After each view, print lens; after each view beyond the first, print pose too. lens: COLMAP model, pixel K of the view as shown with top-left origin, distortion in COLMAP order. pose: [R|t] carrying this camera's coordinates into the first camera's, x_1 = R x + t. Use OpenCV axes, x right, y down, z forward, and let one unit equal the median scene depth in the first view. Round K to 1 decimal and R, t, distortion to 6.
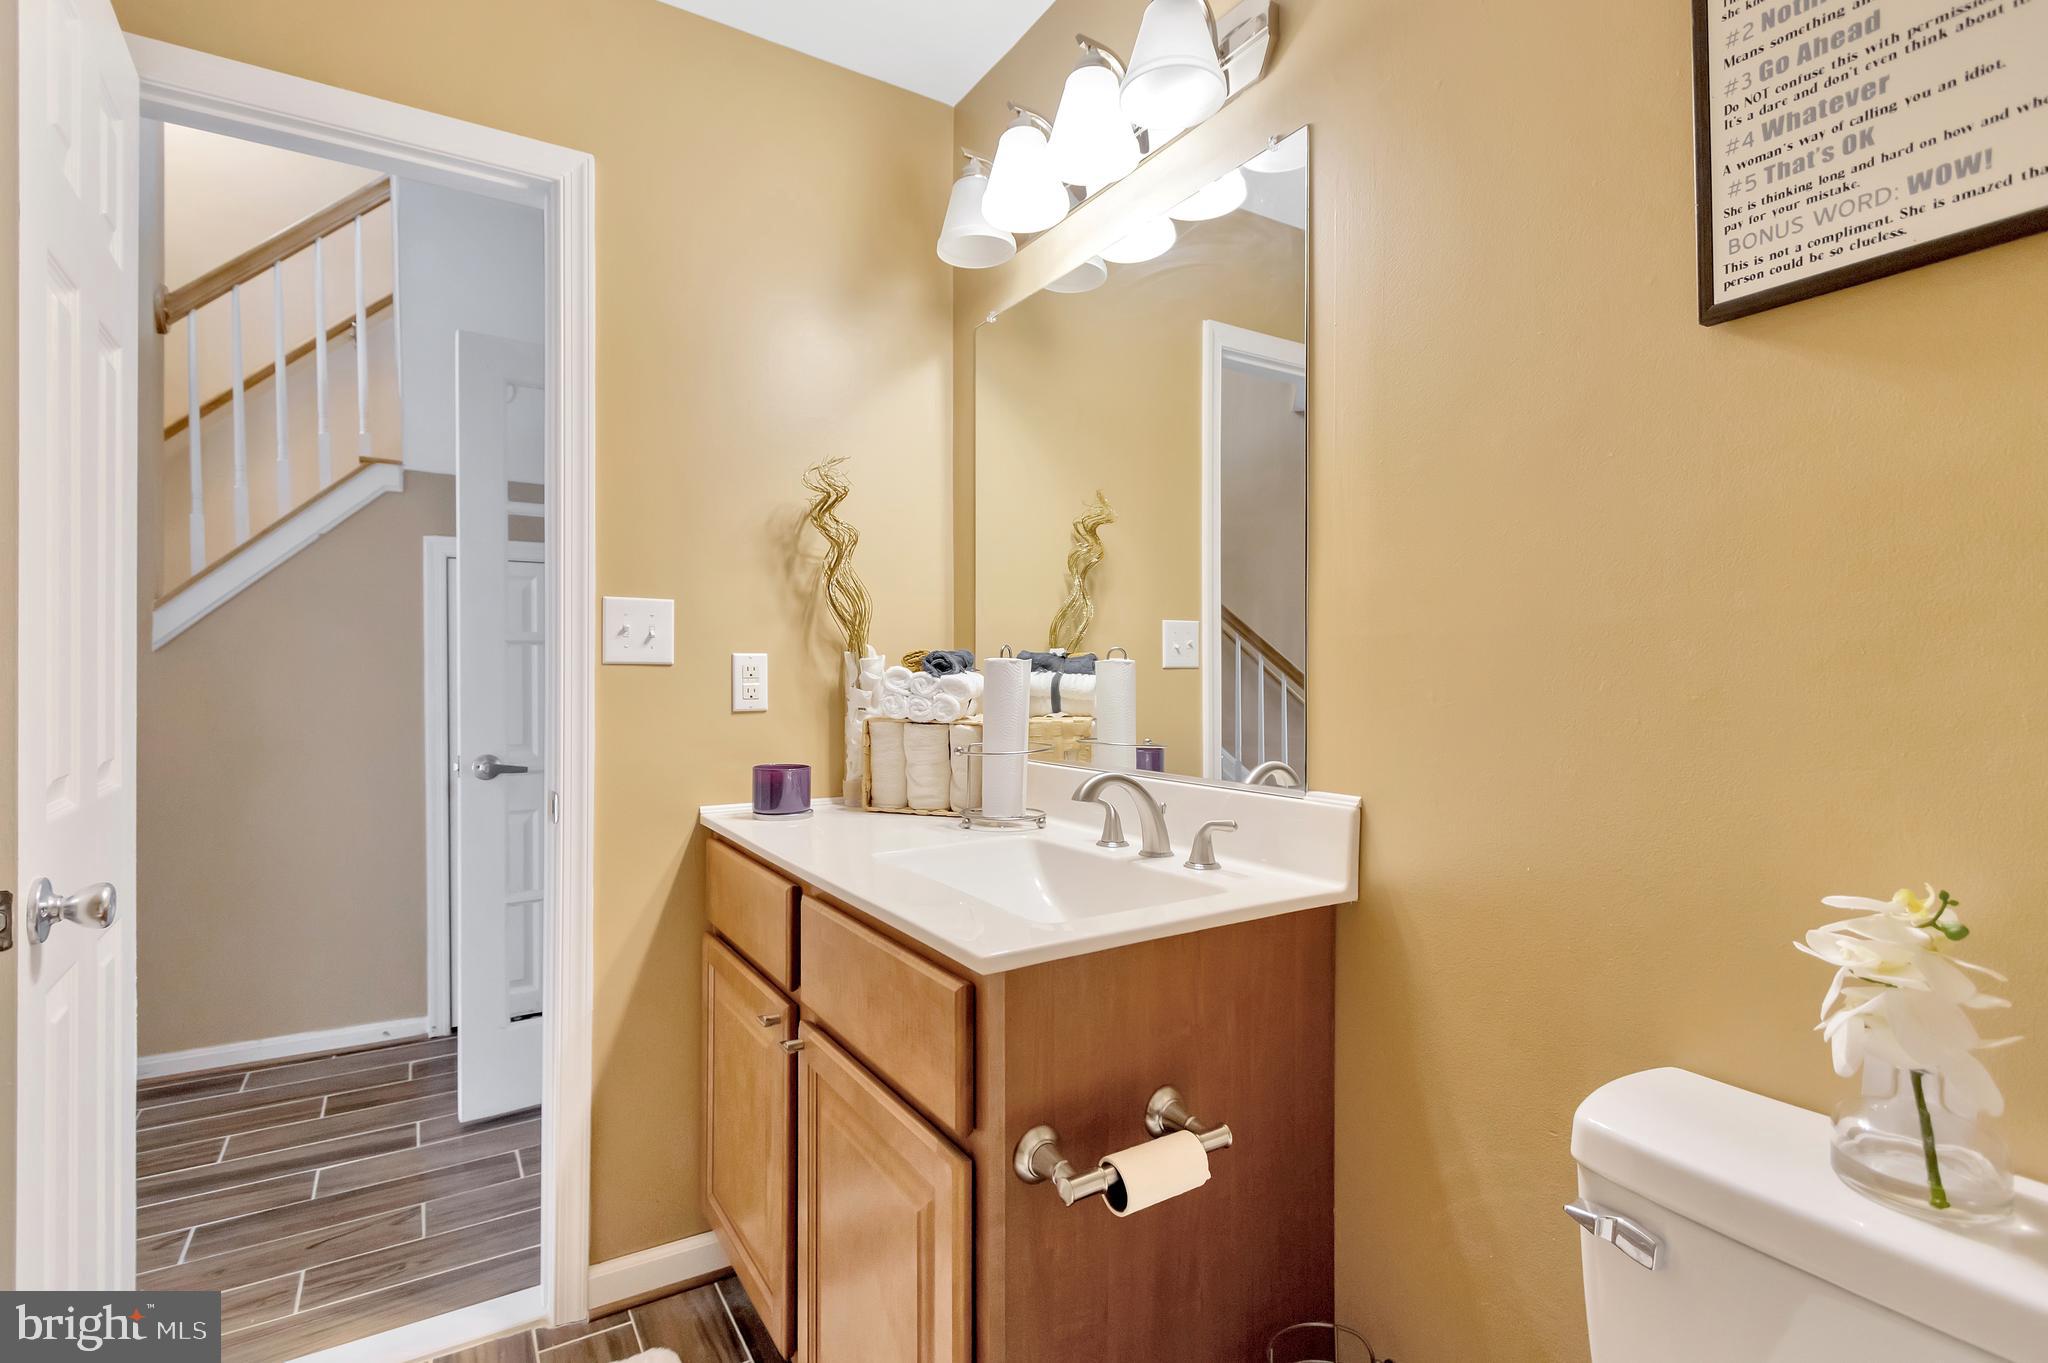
lens RADIAL K [[943.5, 0, 1025.6], [0, 943.5, 673.1], [0, 0, 1]] dist [0.002989, -0.001152]
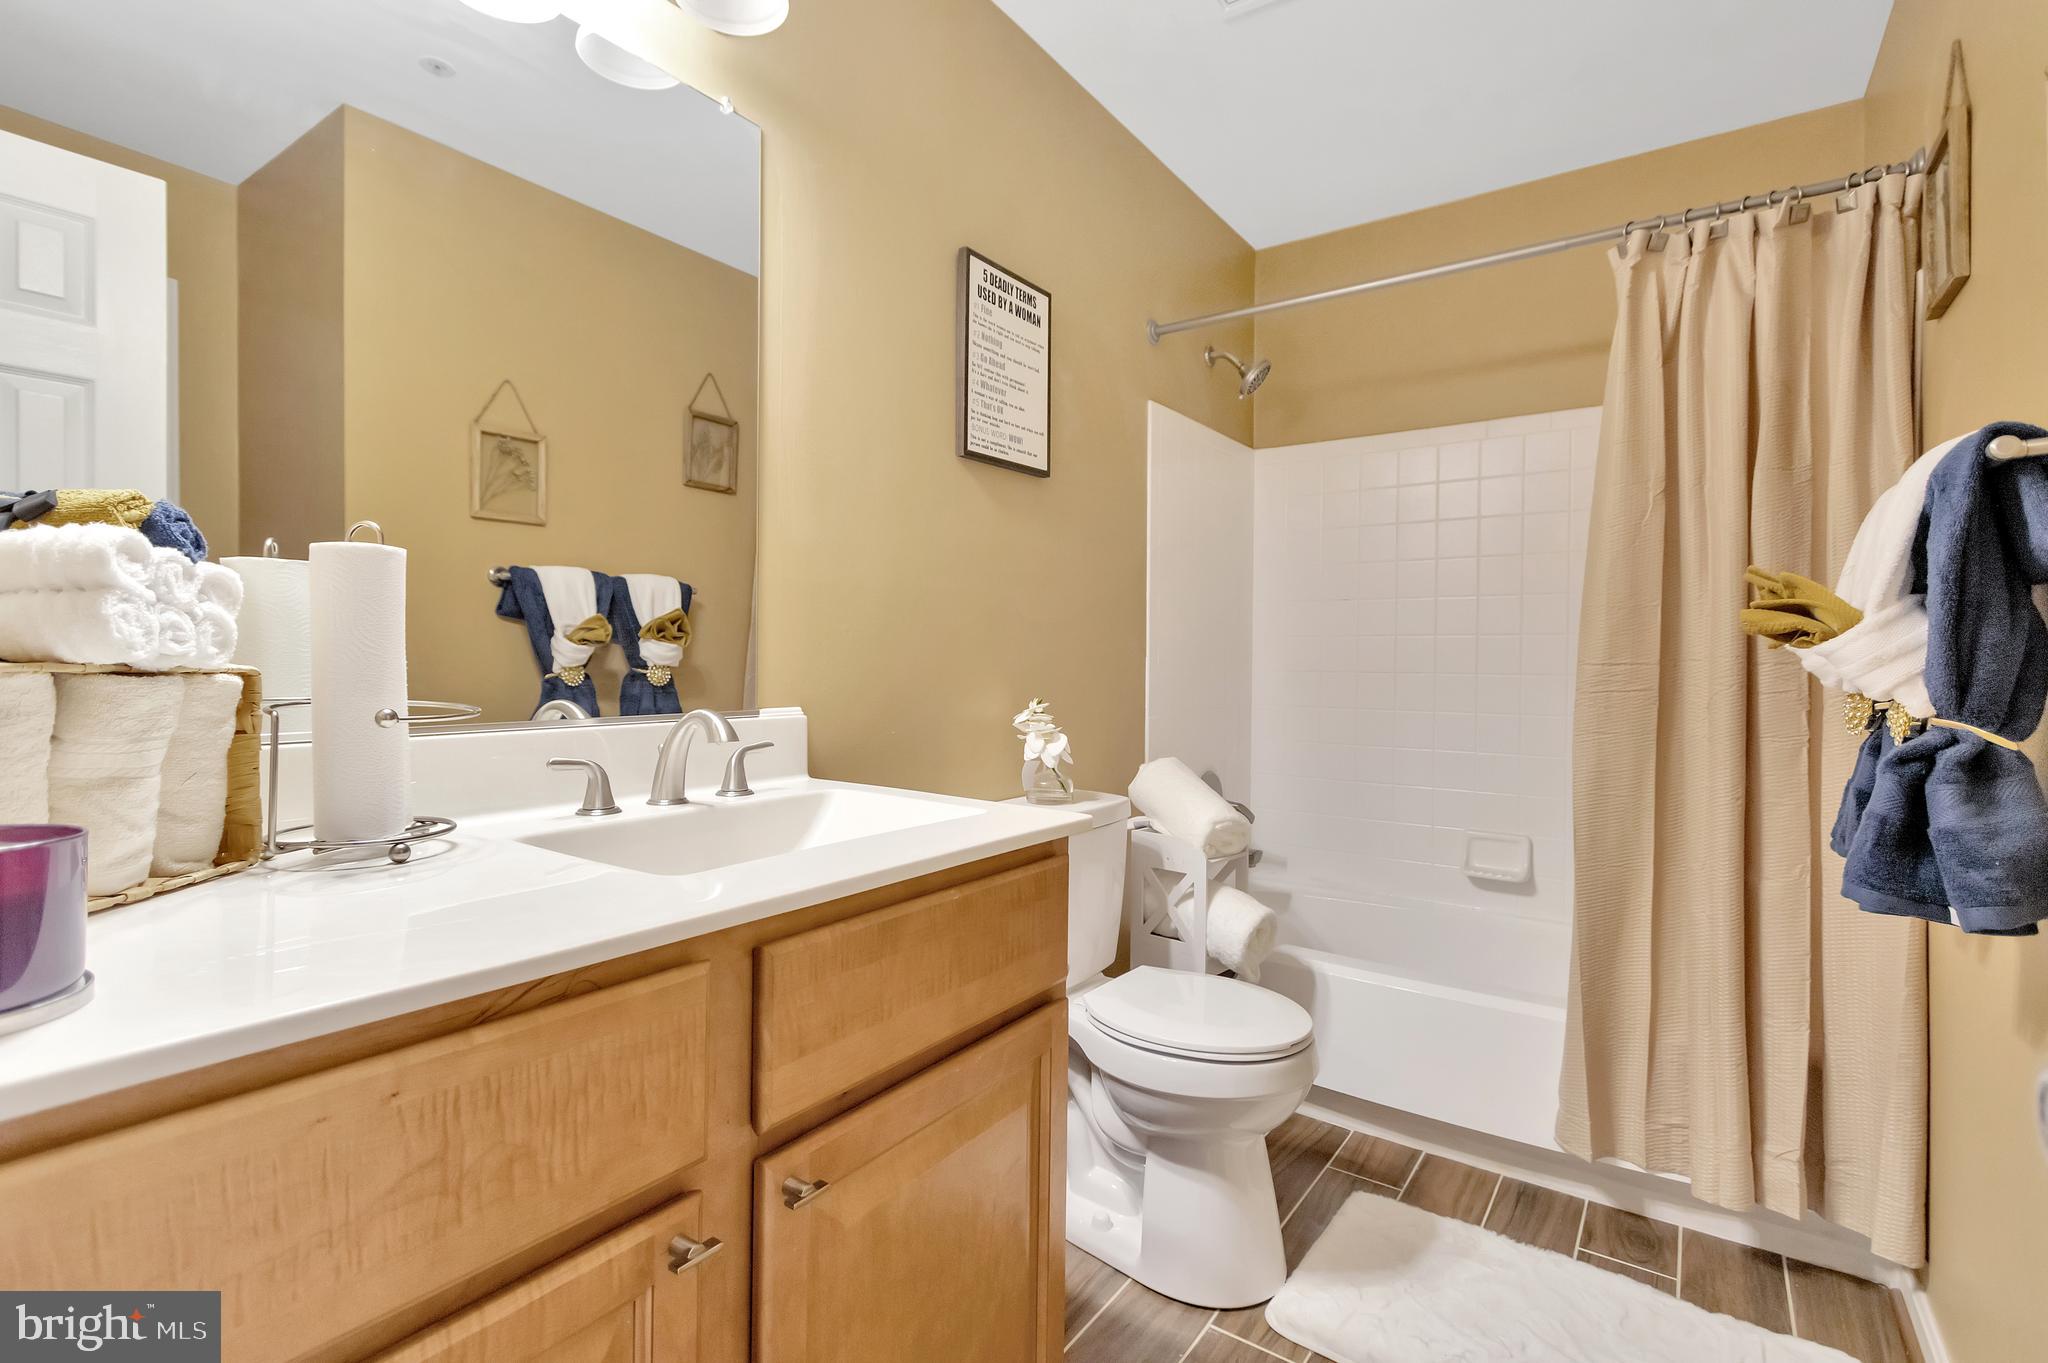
lens RADIAL K [[943.5, 0, 1025.6], [0, 943.5, 673.1], [0, 0, 1]] dist [0.002989, -0.001152]
pose [[-0.372032, -0.006202, 0.928199, -1.399551], [-0.001123, 0.999980, 0.006232, 0.111447], [-0.928219, 0.001276, -0.372031, 1.785931]]
